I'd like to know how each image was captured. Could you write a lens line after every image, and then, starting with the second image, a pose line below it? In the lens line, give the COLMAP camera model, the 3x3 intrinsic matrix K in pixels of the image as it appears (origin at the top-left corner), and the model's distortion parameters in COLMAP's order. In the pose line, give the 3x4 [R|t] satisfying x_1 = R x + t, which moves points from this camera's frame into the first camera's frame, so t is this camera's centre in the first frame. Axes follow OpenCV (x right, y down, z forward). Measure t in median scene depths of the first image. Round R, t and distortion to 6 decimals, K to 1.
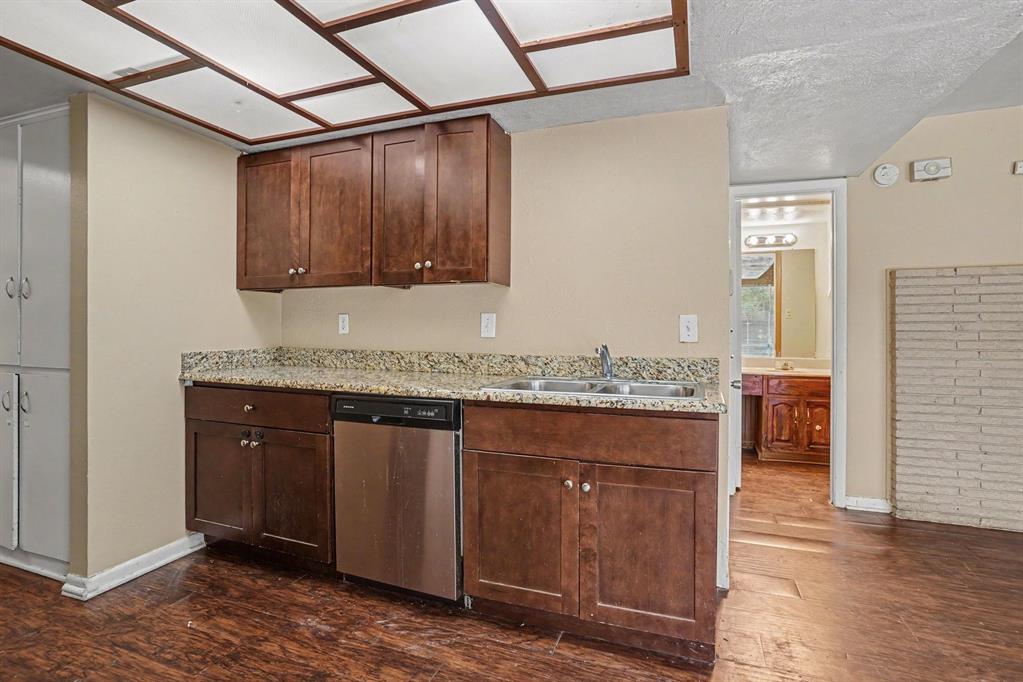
lens RADIAL K [[505.8, 0, 510.0], [0, 505.8, 332.0], [0, 0, 1]] dist [-0.035120, 0.004342]
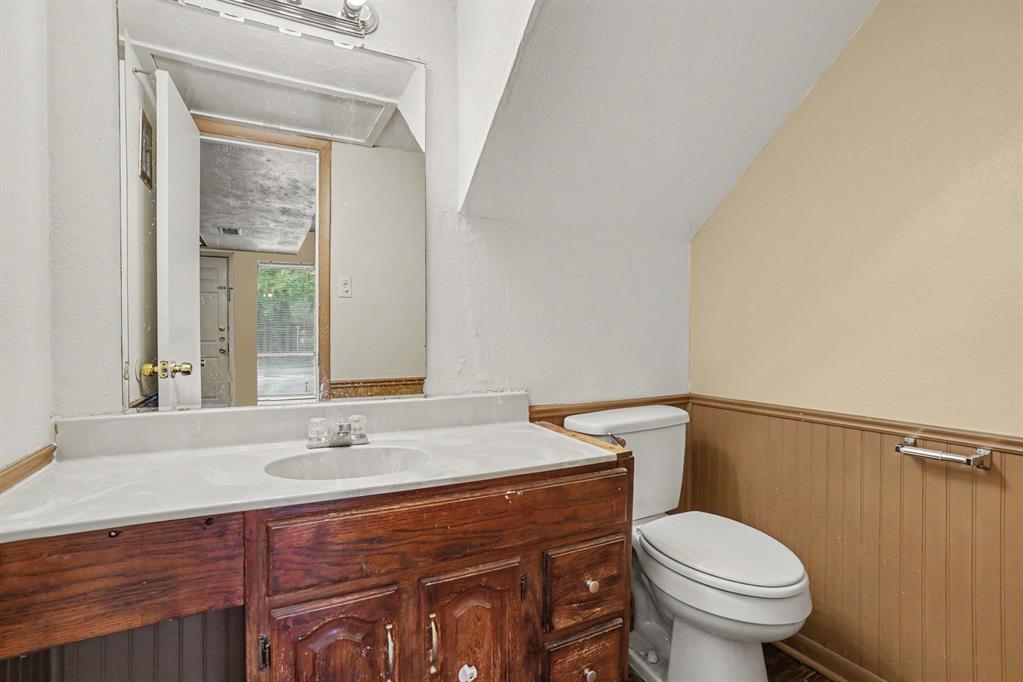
lens RADIAL K [[505.8, 0, 514.2], [0, 505.8, 343.7], [0, 0, 1]] dist [-0.035120, 0.004342]
pose [[0.663189, 0.004618, 0.748438, 0.428790], [0.018658, 0.999568, -0.022701, 0.024883], [-0.748220, 0.029020, 0.662816, 0.785879]]
